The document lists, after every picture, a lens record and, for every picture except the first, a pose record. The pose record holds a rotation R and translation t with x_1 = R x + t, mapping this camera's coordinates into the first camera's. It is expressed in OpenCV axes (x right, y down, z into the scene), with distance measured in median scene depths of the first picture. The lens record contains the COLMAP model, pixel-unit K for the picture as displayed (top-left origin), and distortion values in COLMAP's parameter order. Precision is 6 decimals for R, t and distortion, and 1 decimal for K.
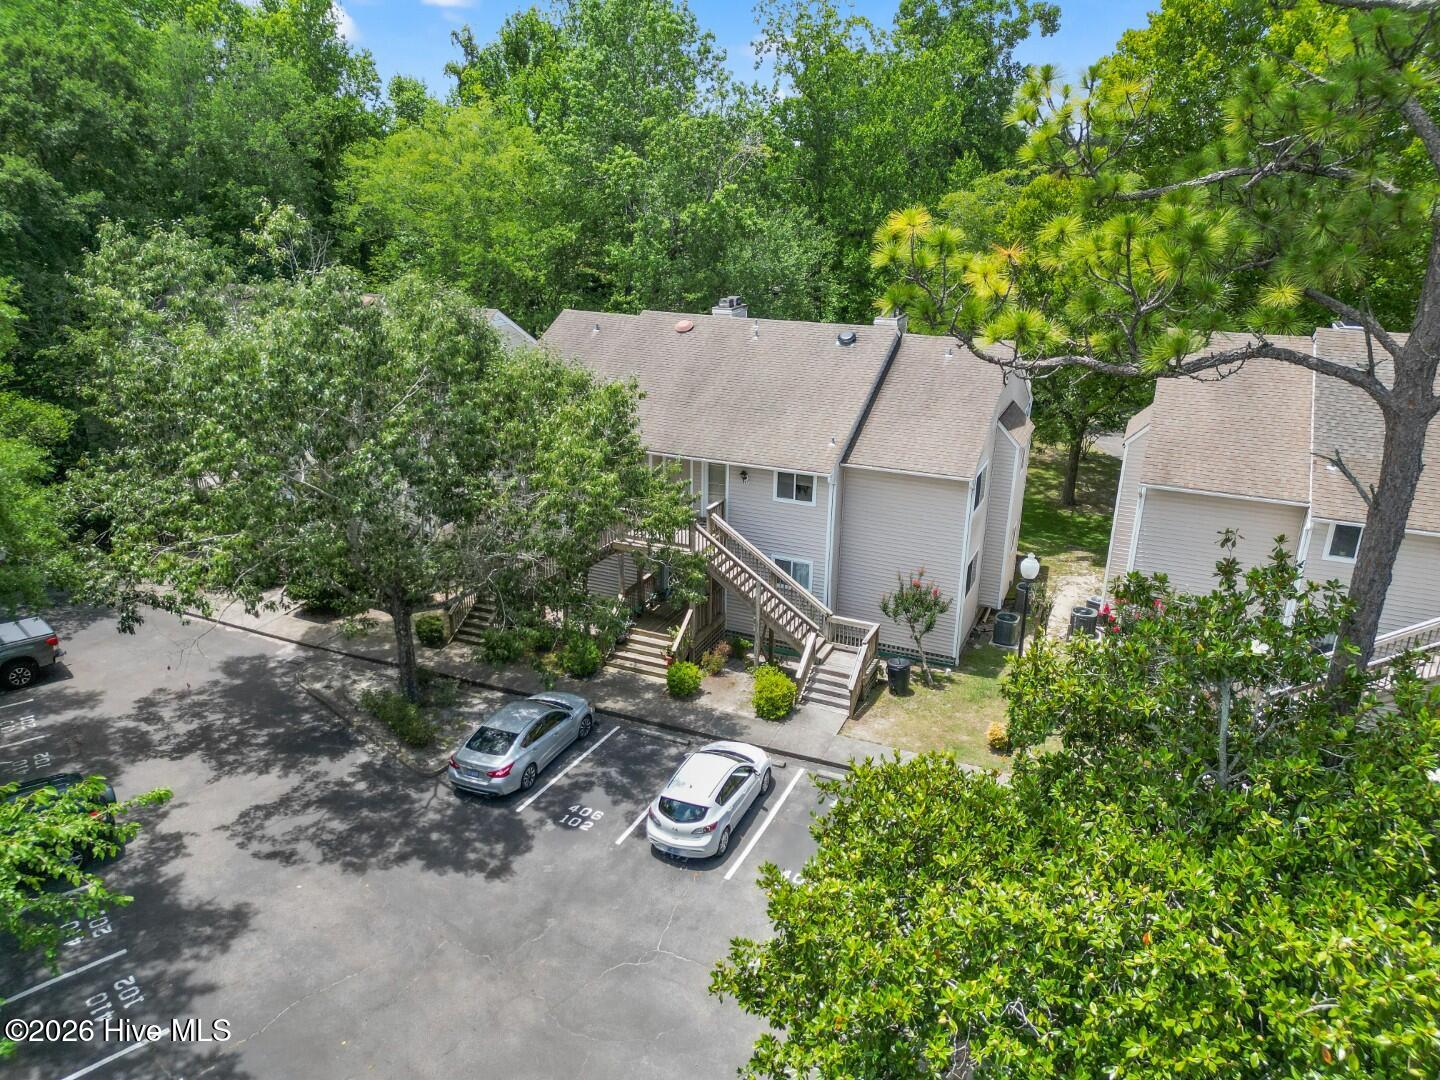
lens RADIAL K [[1011.8, 0, 687.3], [0, 1011.8, 537.9], [0, 0, 1]] dist [0.004055, -0.002024]
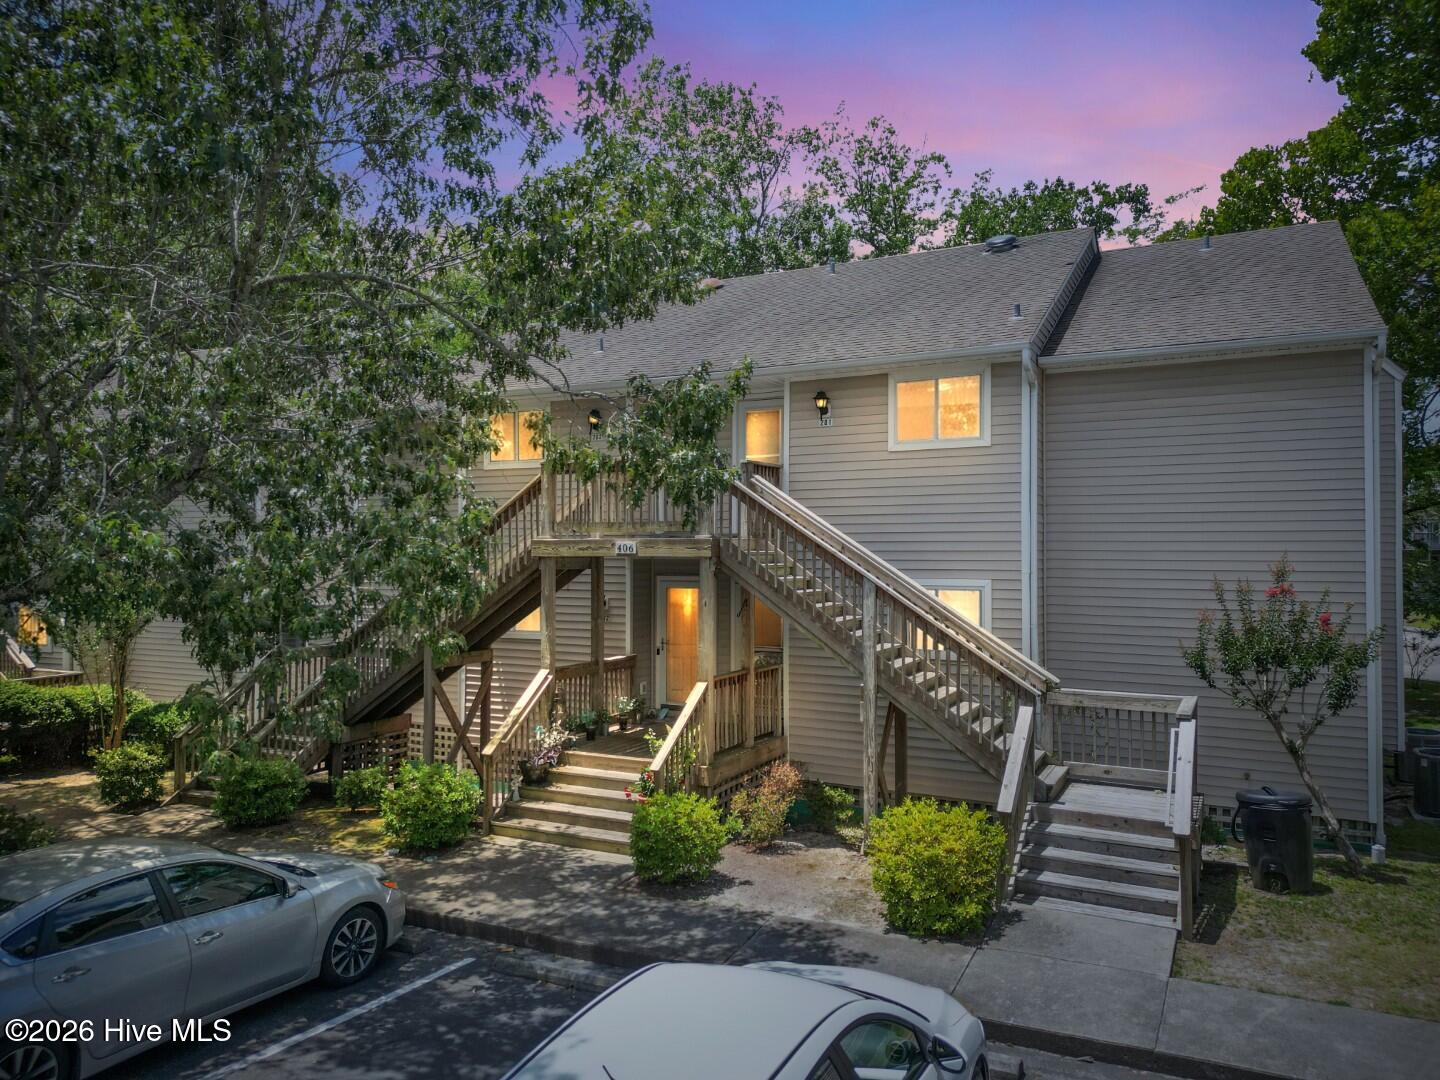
lens RADIAL K [[1011.8, 0, 687.3], [0, 1011.8, 537.9], [0, 0, 1]] dist [0.004055, -0.002024]
pose [[0.998592, -0.001172, -0.053037, 0.020204], [-0.017201, 0.938589, -0.344608, 0.164110], [0.050184, 0.345035, 0.937247, 0.619704]]
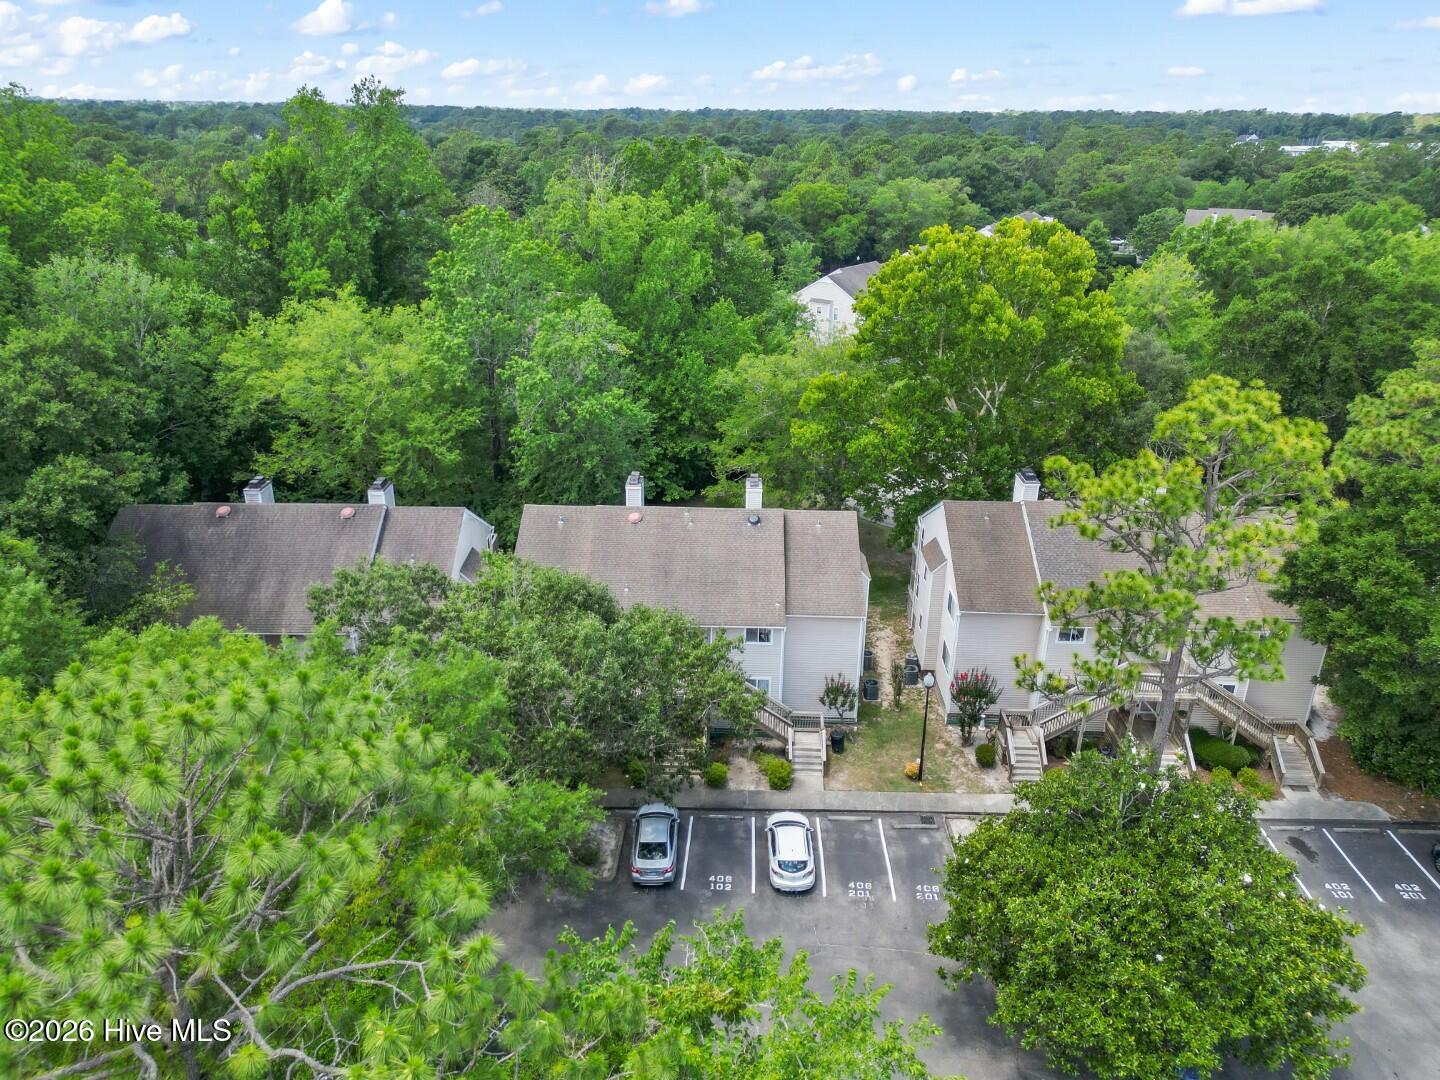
lens RADIAL K [[1011.8, 0, 687.3], [0, 1011.8, 537.9], [0, 0, 1]] dist [0.004055, -0.002024]
pose [[0.927961, -0.151829, 0.340348, -0.518509], [0.137881, 0.988317, 0.064955, -0.325049], [-0.346234, -0.013348, 0.938053, -0.432915]]
